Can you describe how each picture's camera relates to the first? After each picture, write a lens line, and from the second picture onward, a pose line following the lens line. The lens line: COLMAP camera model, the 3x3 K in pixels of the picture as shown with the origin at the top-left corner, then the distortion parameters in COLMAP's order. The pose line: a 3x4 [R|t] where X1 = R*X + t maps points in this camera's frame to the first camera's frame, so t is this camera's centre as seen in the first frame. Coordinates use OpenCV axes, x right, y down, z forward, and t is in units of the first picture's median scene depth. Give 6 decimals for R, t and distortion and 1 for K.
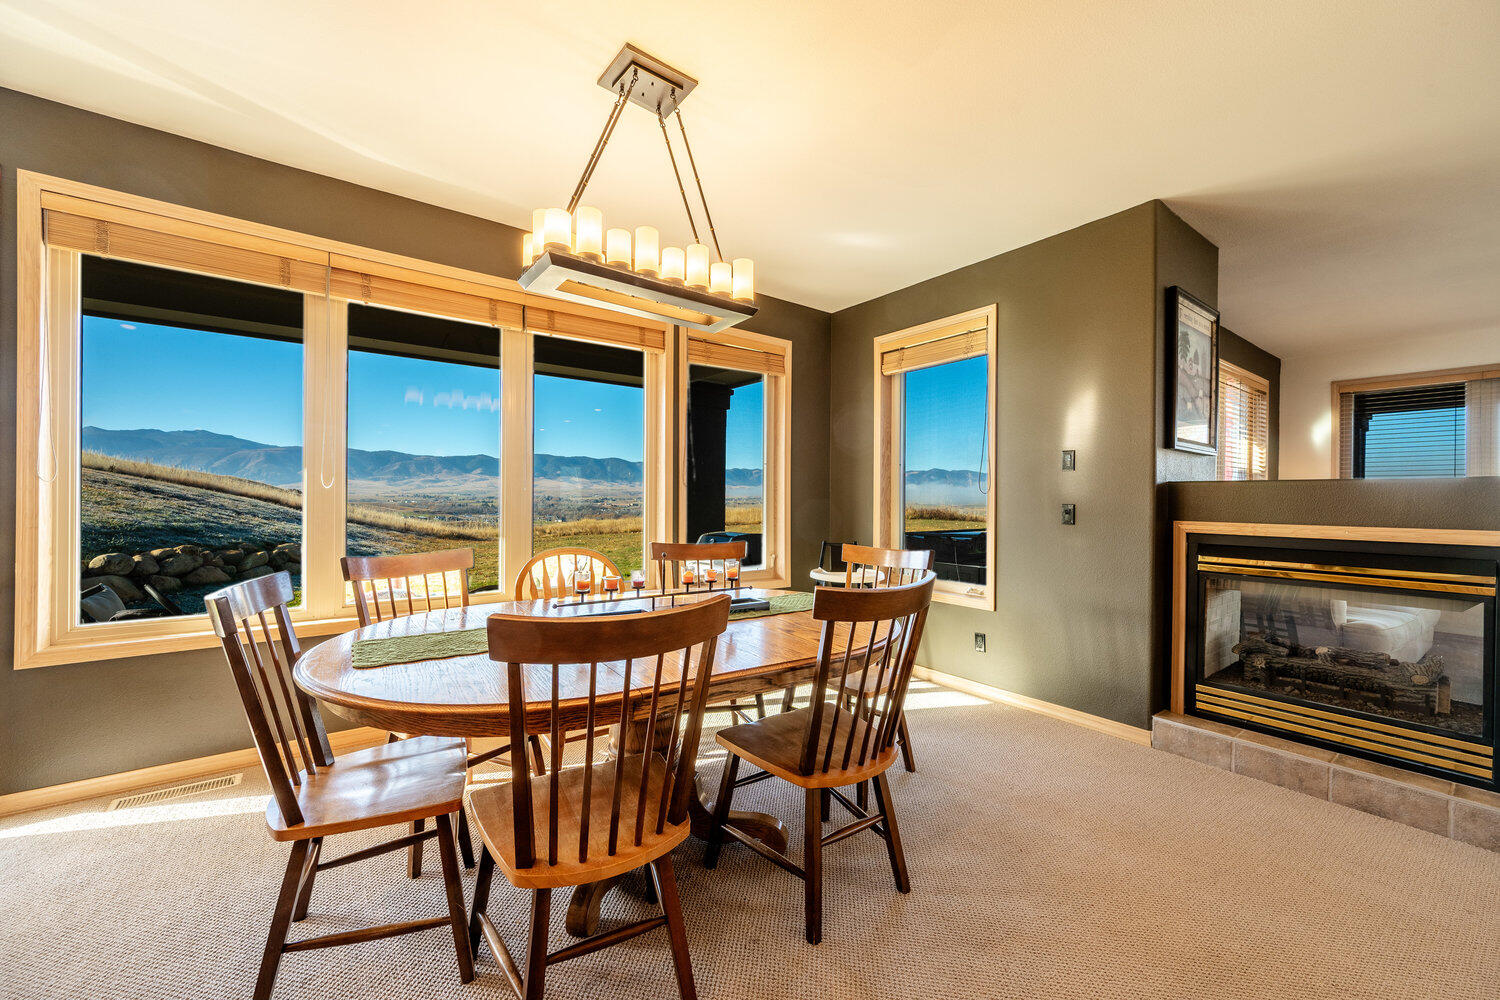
lens RADIAL K [[584.7, 0, 751.7], [0, 584.7, 496.9], [0, 0, 1]] dist [-0.001601, 0.000138]
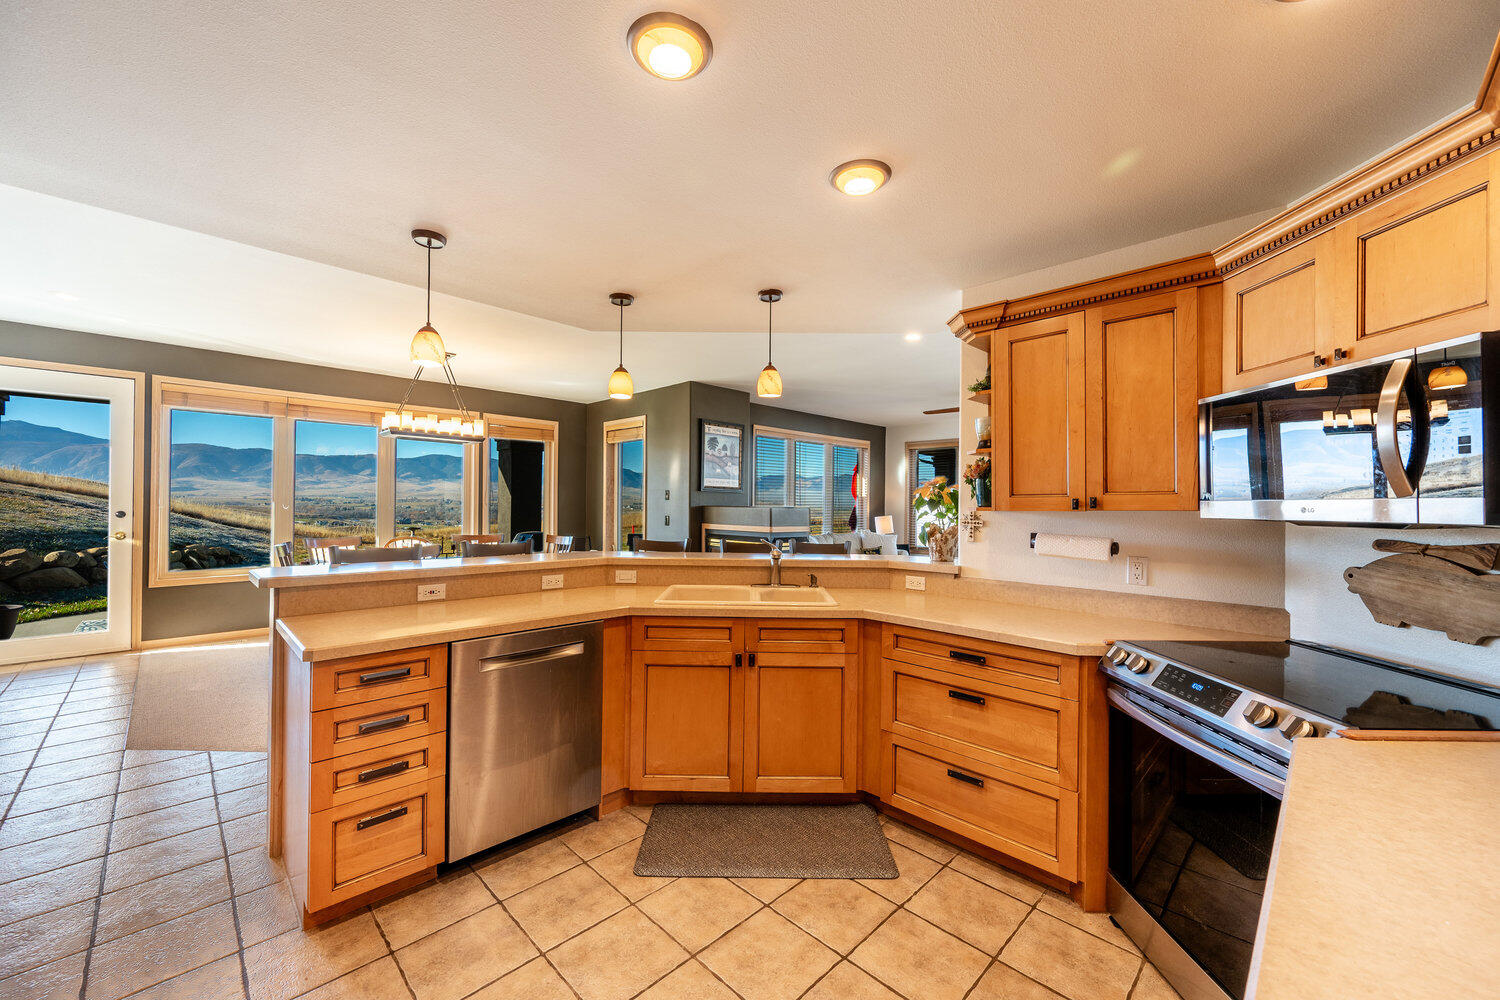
lens RADIAL K [[584.7, 0, 753.1], [0, 584.7, 498.4], [0, 0, 1]] dist [-0.001601, 0.000138]
pose [[0.989326, 0.004160, 0.145658, 0.294357], [-0.003359, 0.999978, -0.005744, -0.021320], [-0.145679, 0.005193, 0.989318, -0.618436]]
